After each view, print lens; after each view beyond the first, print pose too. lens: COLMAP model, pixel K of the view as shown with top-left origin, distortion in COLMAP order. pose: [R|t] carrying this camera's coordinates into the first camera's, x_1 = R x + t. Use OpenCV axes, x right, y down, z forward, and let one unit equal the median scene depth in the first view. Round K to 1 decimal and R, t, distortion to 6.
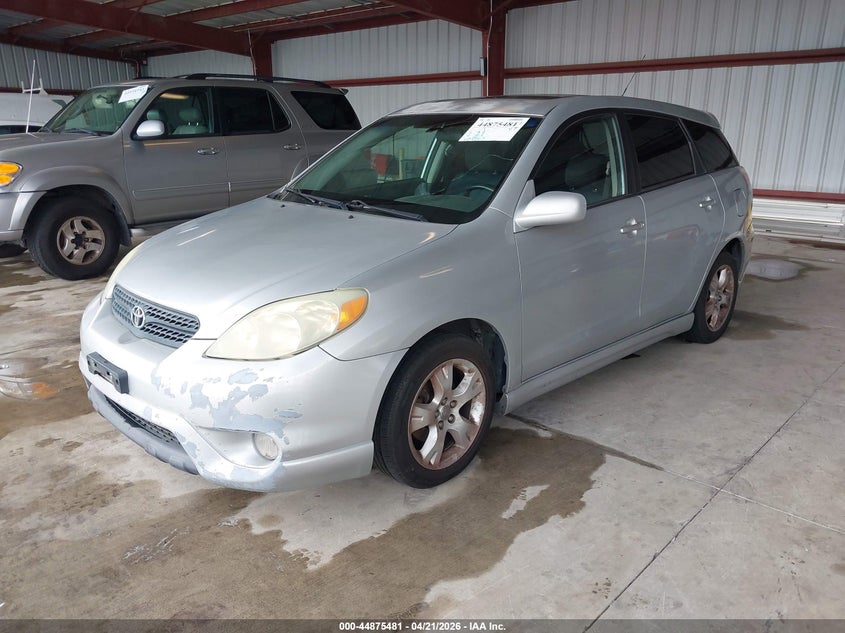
lens RADIAL K [[674.8, 0, 422.5], [0, 674.8, 316.5], [0, 0, 1]] dist [-0.065557, 0.001624]
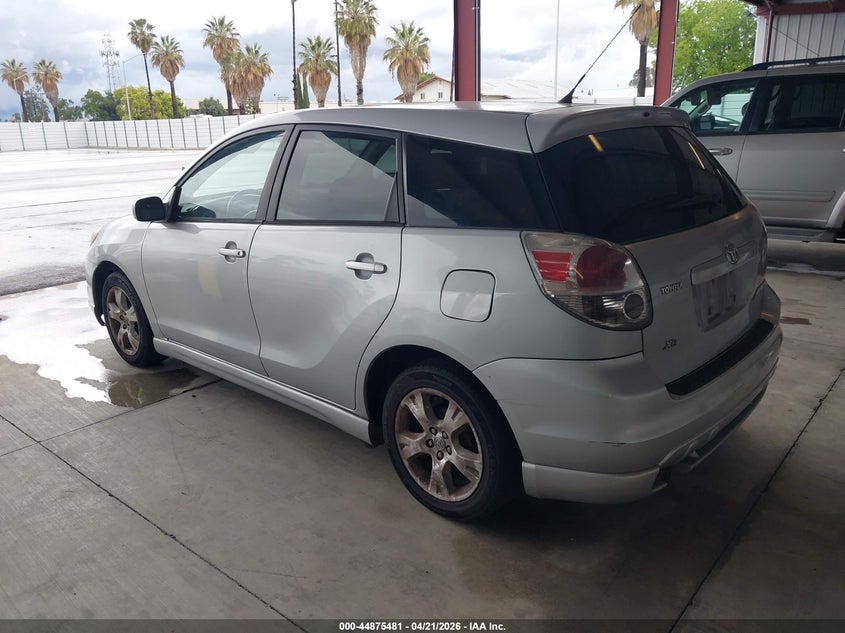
lens RADIAL K [[674.8, 0, 422.5], [0, 674.8, 316.5], [0, 0, 1]] dist [-0.065557, 0.001624]
pose [[0.033366, 0.248906, -0.967953, 1.471834], [-0.247767, 0.940320, 0.233259, -0.389110], [0.968245, 0.232044, 0.093045, 1.382963]]
